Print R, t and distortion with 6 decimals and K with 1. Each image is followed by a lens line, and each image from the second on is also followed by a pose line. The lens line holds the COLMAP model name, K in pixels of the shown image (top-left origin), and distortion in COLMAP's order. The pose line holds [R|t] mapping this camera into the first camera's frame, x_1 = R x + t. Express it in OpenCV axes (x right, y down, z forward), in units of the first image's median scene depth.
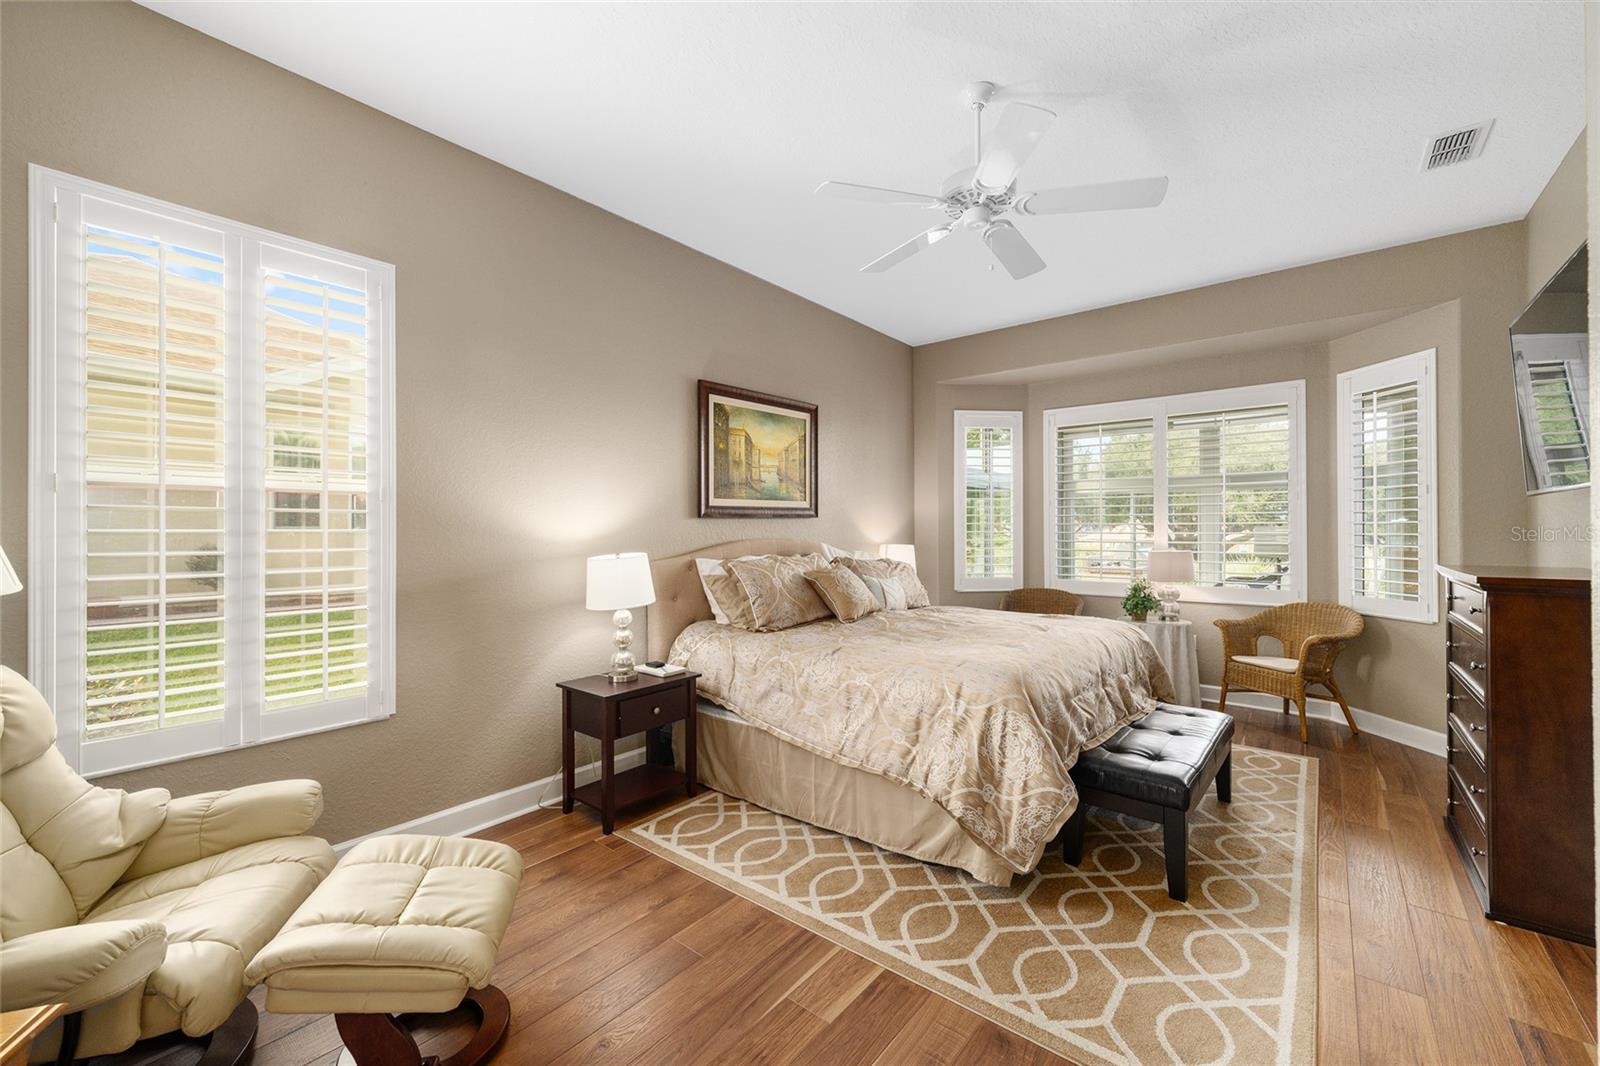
lens RADIAL K [[638.8, 0, 812.5], [0, 638.8, 529.8], [0, 0, 1]] dist [-0.002802, 0.001228]
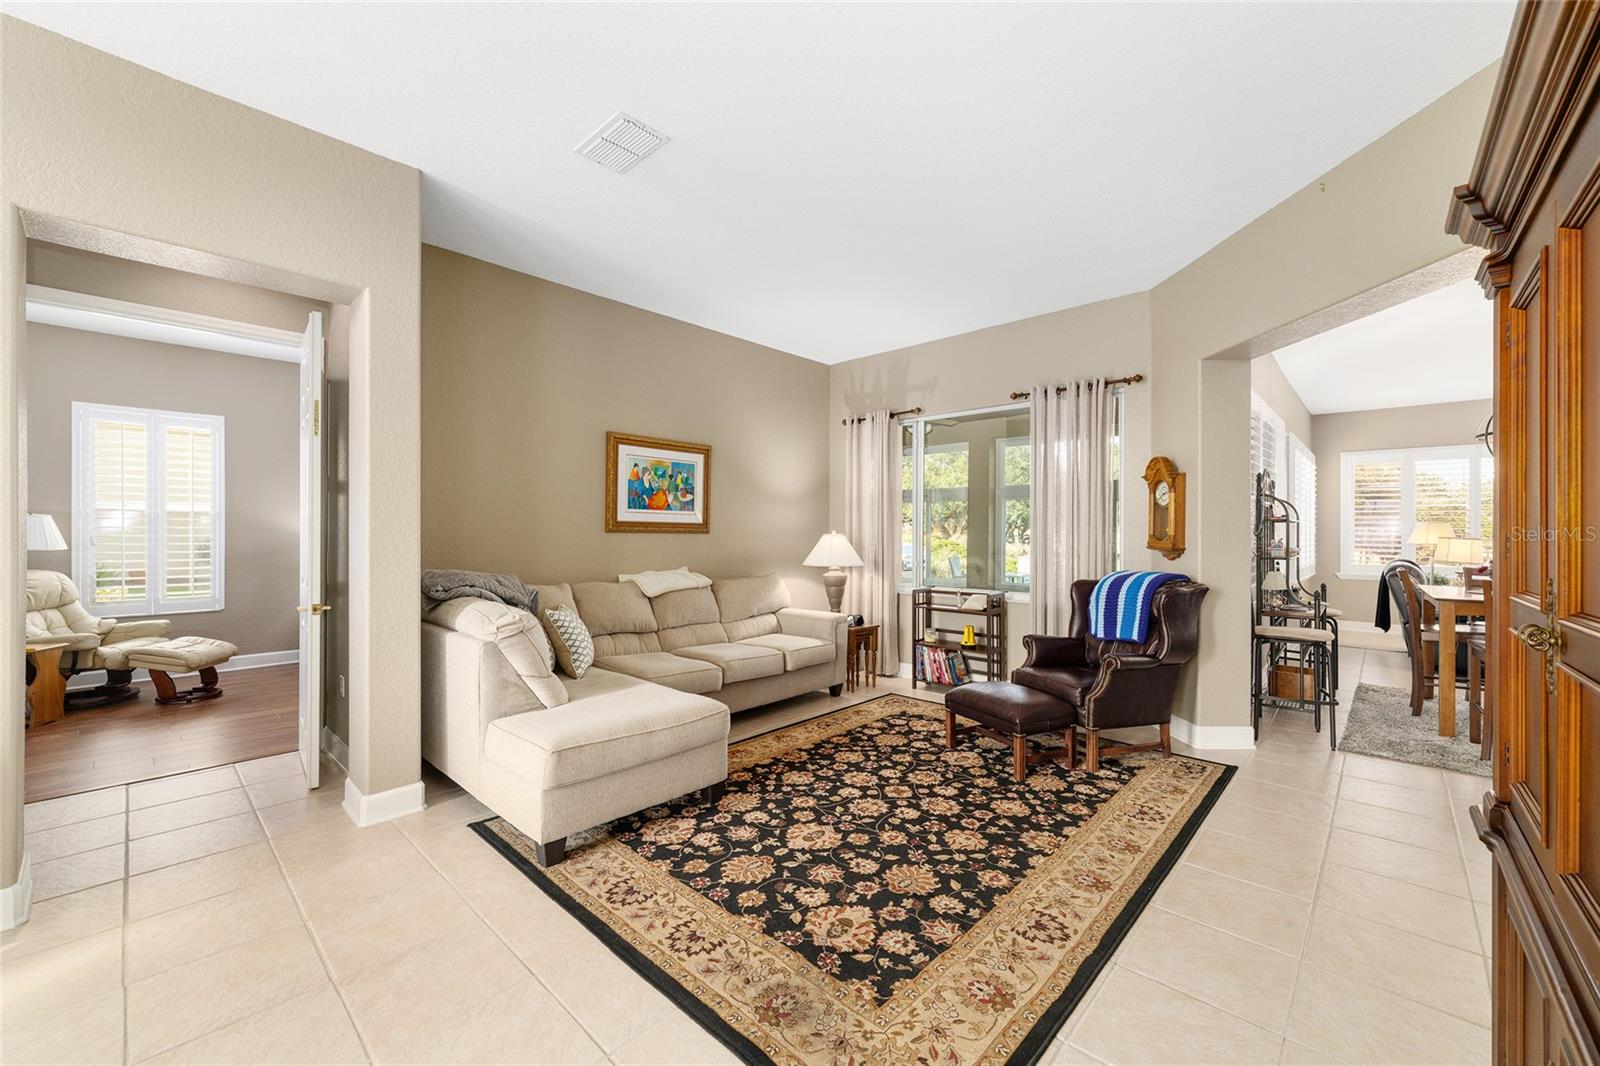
lens RADIAL K [[638.8, 0, 801.5], [0, 638.8, 529.9], [0, 0, 1]] dist [-0.002802, 0.001228]
pose [[0.997980, 0.006263, -0.063216, 1.662849], [-0.006102, 0.999978, 0.002744, -0.020067], [0.063232, -0.002353, 0.997996, -1.235724]]
